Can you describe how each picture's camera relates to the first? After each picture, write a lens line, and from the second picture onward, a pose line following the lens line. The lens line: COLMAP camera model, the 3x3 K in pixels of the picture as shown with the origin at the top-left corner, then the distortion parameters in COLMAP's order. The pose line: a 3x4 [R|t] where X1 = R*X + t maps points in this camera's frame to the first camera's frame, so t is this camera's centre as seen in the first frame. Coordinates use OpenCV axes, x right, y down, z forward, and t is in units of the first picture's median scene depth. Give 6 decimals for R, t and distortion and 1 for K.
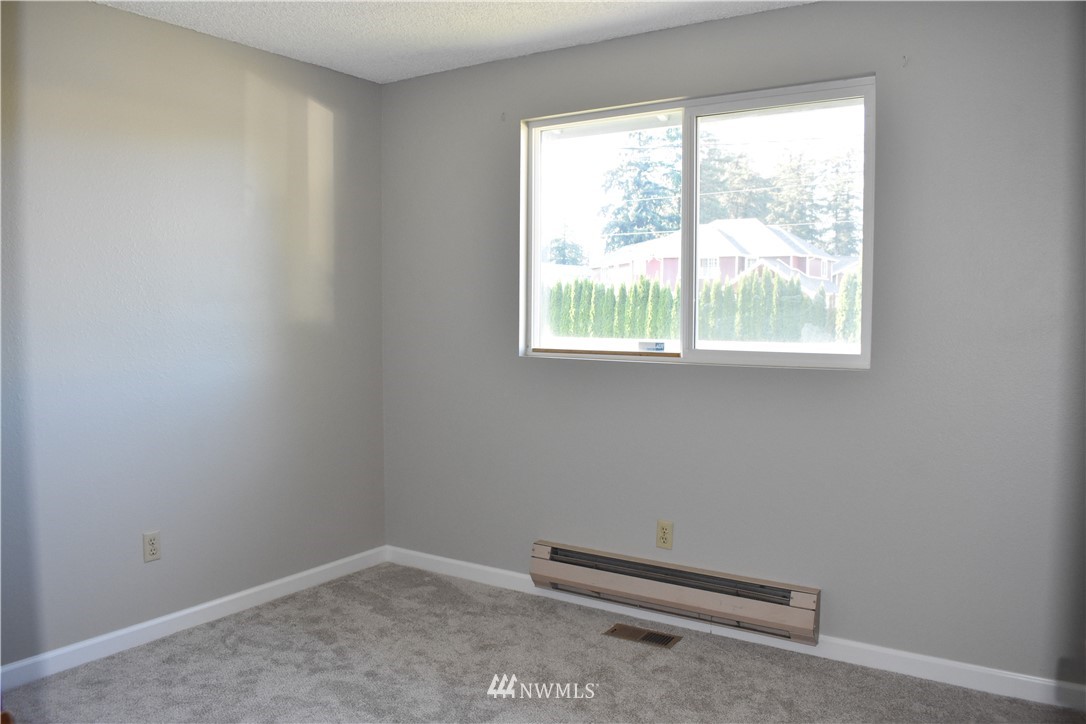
lens RADIAL K [[1077.7, 0, 543.0], [0, 1077.7, 362.0], [0, 0, 1]] dist [-0.008830, -0.002815]
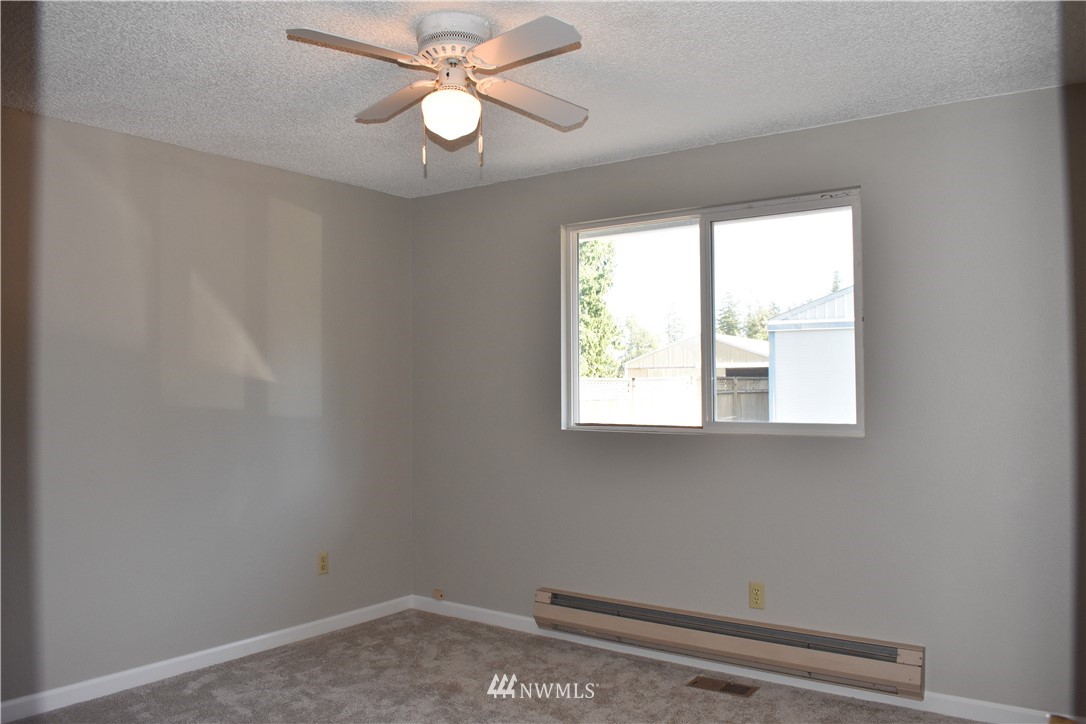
lens RADIAL K [[875.7, 0, 543.0], [0, 875.7, 362.0], [0, 0, 1]] dist [-0.053535, 0.088323]
pose [[0.998304, -0.008131, 0.057646, -0.118986], [0.012660, 0.996822, -0.078655, -0.005401], [-0.056823, 0.079251, 0.995234, 0.098075]]
